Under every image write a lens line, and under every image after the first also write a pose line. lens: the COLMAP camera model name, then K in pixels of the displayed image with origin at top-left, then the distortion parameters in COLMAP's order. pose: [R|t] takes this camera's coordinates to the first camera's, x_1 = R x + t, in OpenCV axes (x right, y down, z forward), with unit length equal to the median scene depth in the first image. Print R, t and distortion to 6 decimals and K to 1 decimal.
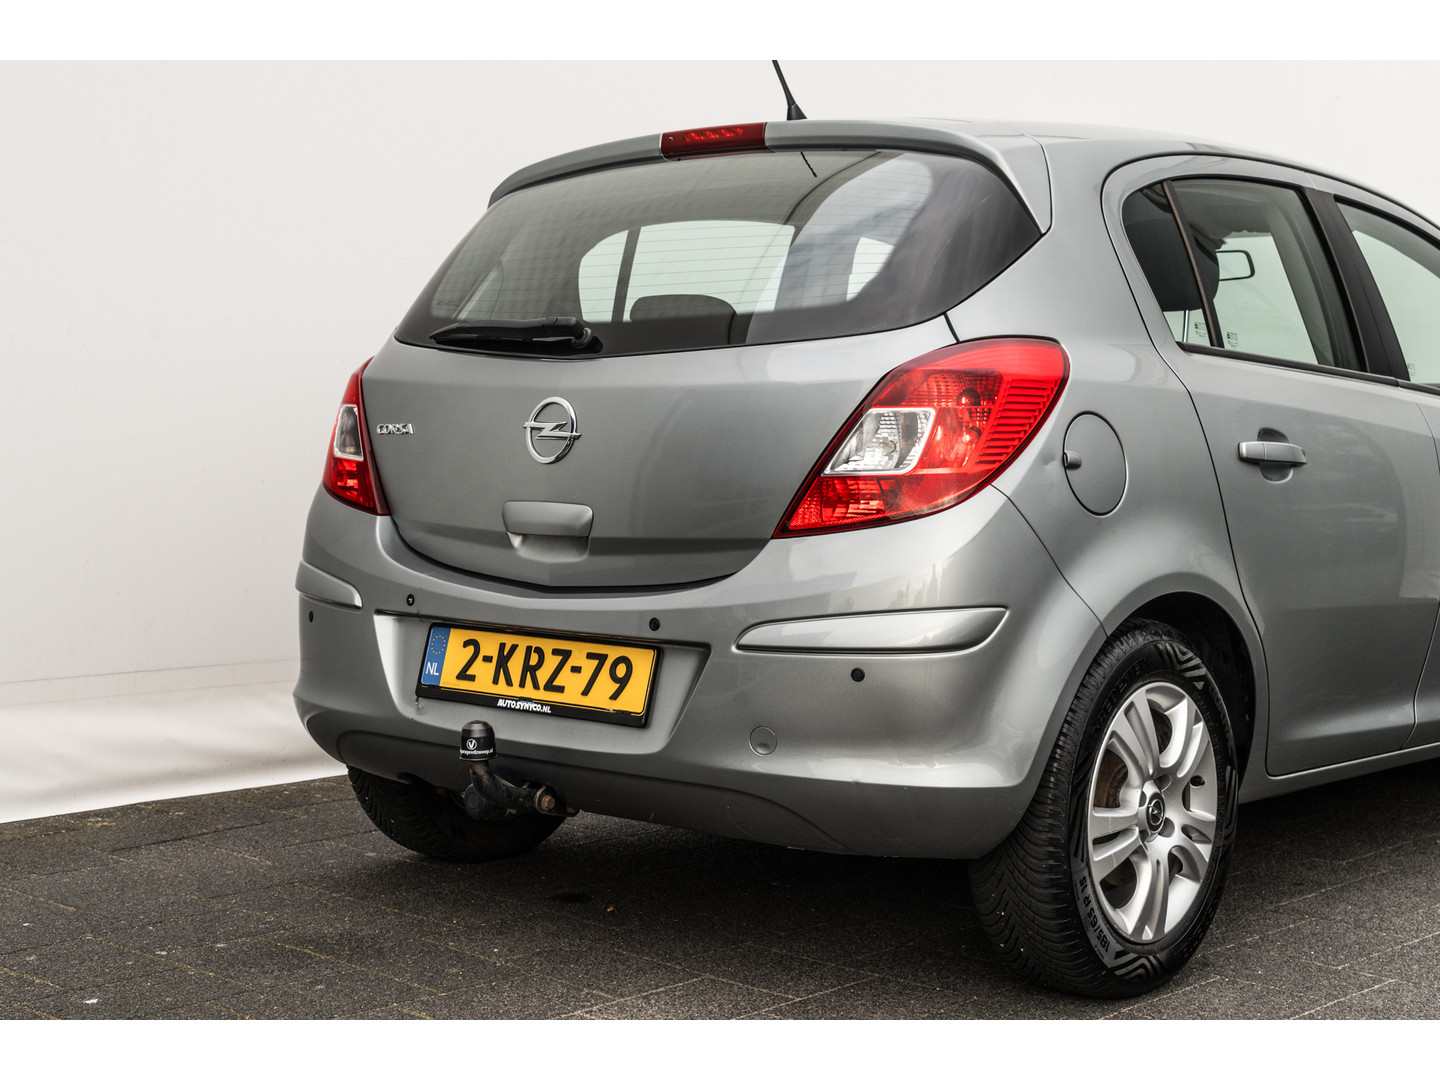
lens RADIAL K [[2072.1, 0, 707.5], [0, 2072.1, 545.0], [0, 0, 1]] dist [-0.007371, 0.000000]
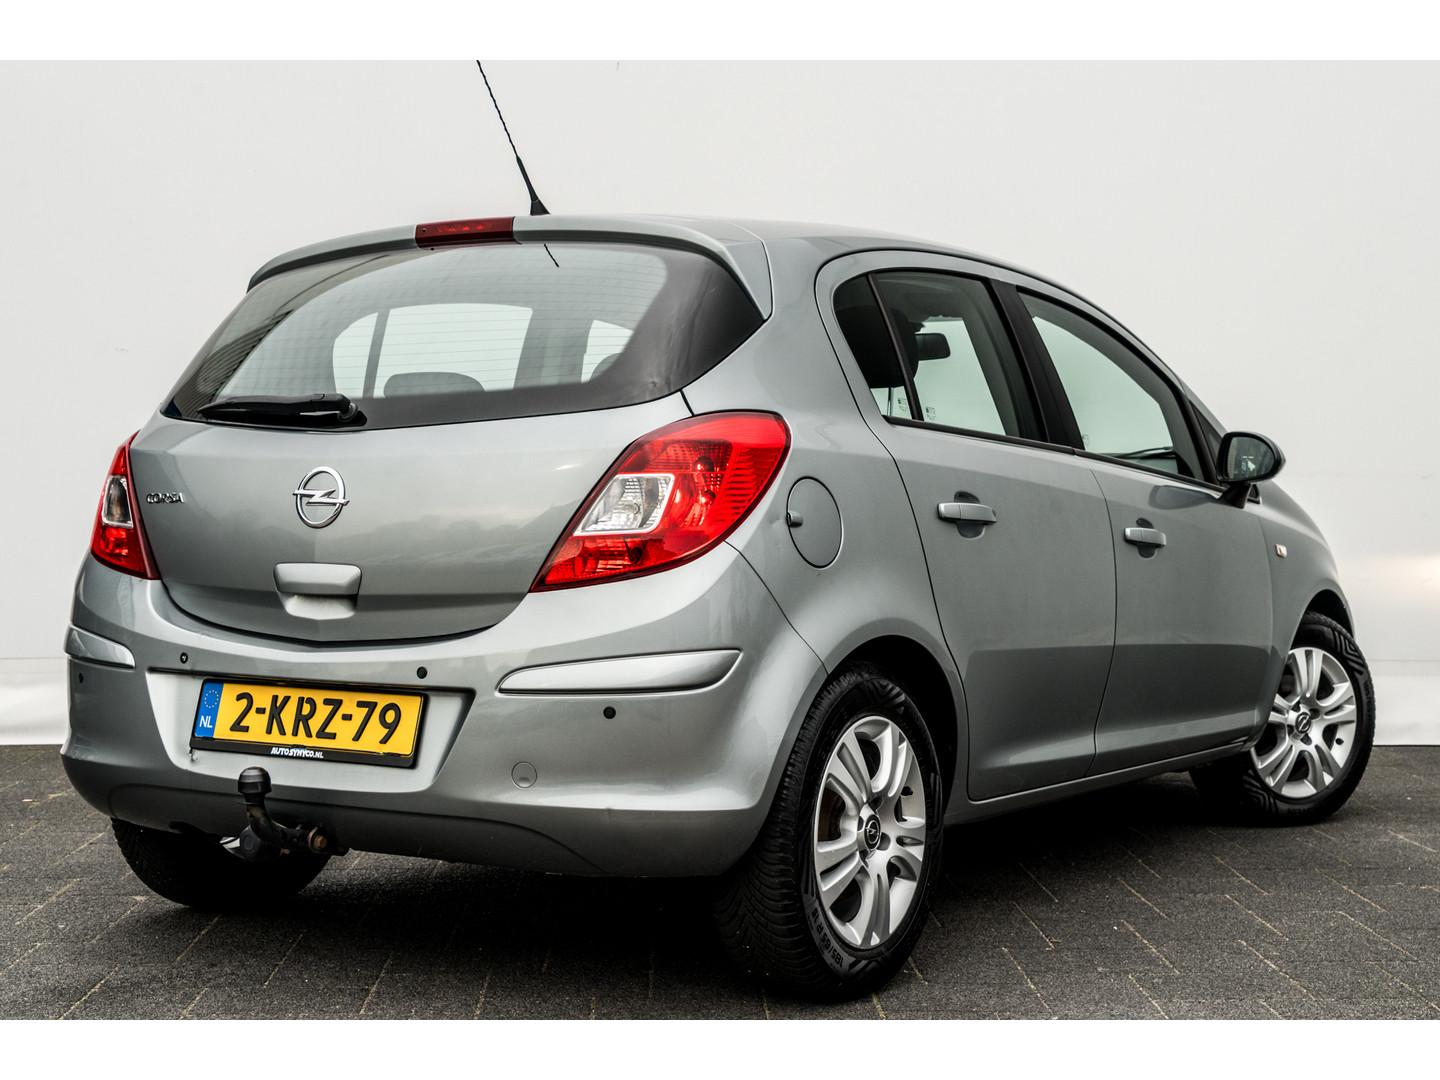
lens RADIAL K [[2052.9, 0, 725.5], [0, 2052.9, 542.0], [0, 0, 1]] dist [0.071767, 0.000000]
pose [[0.988974, -0.010768, 0.147697, -0.025013], [0.016549, 0.999142, -0.037970, 0.012373], [-0.147162, 0.039996, 0.988303, -0.094486]]
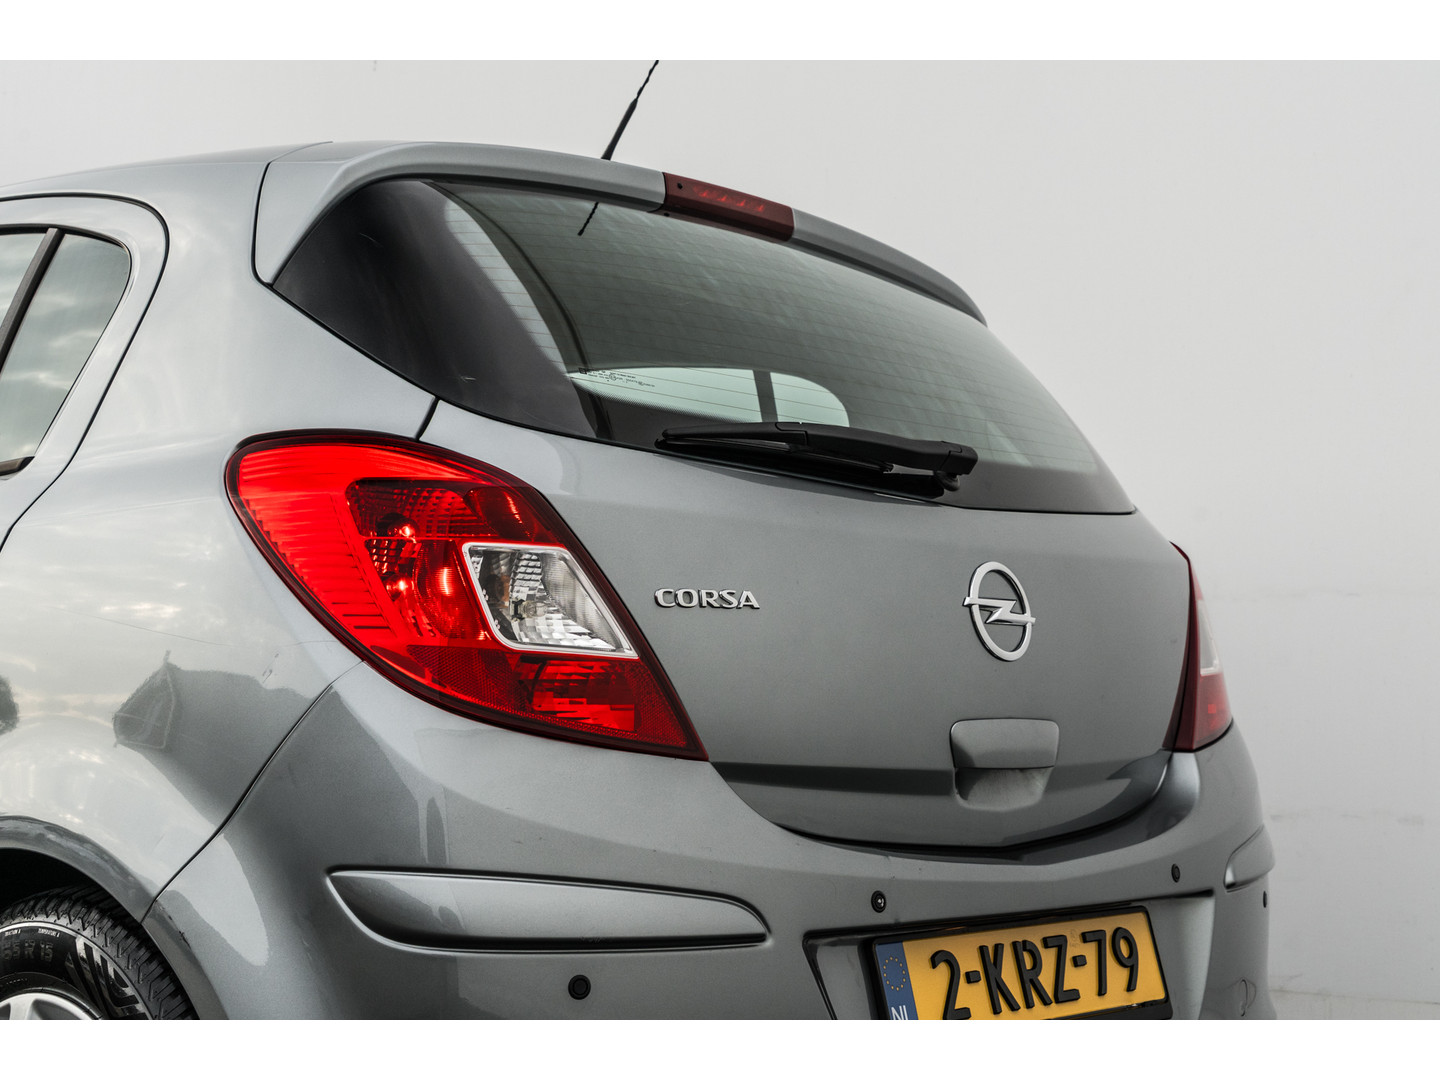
lens RADIAL K [[2031.3, 0, 721.9], [0, 2031.3, 541.8], [0, 0, 1]] dist [0.013884, 0.000000]
pose [[0.086317, 0.064849, 0.994155, -0.732148], [0.051663, 0.996245, -0.069471, -0.036591], [-0.994927, 0.057357, 0.082643, 1.026795]]
